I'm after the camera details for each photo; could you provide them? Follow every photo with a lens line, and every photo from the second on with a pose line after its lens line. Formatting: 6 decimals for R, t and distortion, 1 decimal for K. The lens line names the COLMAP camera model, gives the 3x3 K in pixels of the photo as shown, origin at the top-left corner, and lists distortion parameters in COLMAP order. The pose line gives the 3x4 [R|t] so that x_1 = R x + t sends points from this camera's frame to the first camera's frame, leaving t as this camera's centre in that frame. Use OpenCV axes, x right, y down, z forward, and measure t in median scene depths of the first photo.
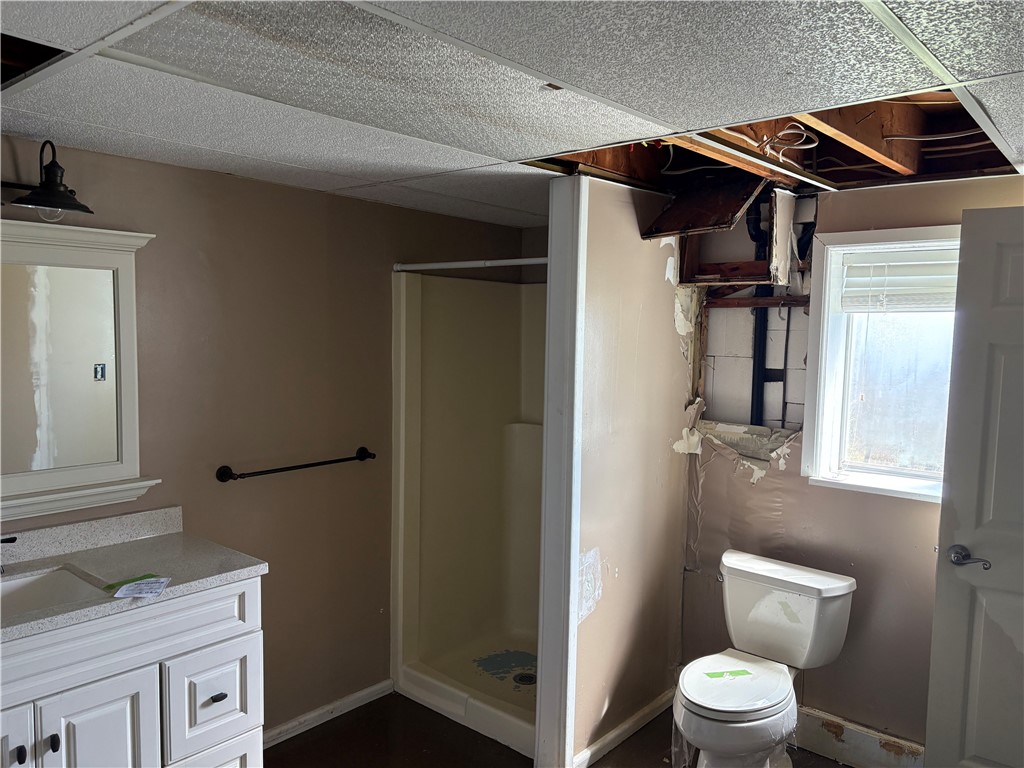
lens RADIAL K [[780.4, 0, 512.3], [0, 780.4, 388.4], [0, 0, 1]] dist [0.054953, -0.028633]
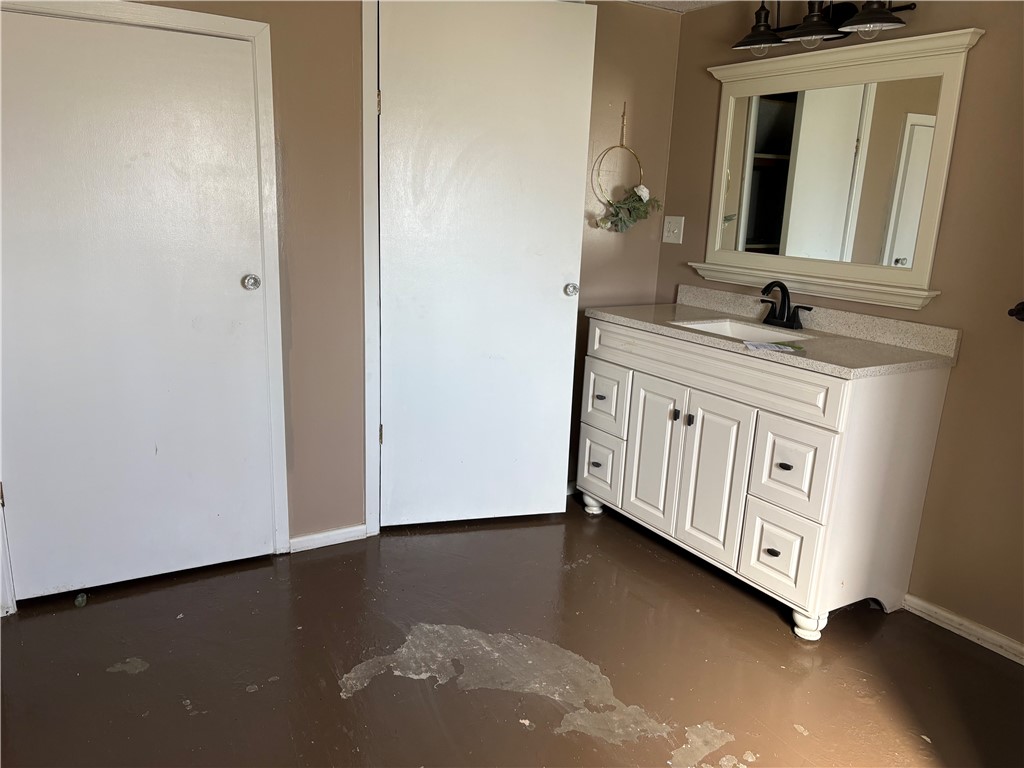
lens RADIAL K [[780.4, 0, 510.8], [0, 780.4, 384.7], [0, 0, 1]] dist [0.054953, -0.028633]
pose [[-0.285759, 0.203041, -0.936545, 0.710050], [-0.123586, 0.961327, 0.246122, 0.049682], [0.950299, 0.186076, -0.249615, 0.828659]]
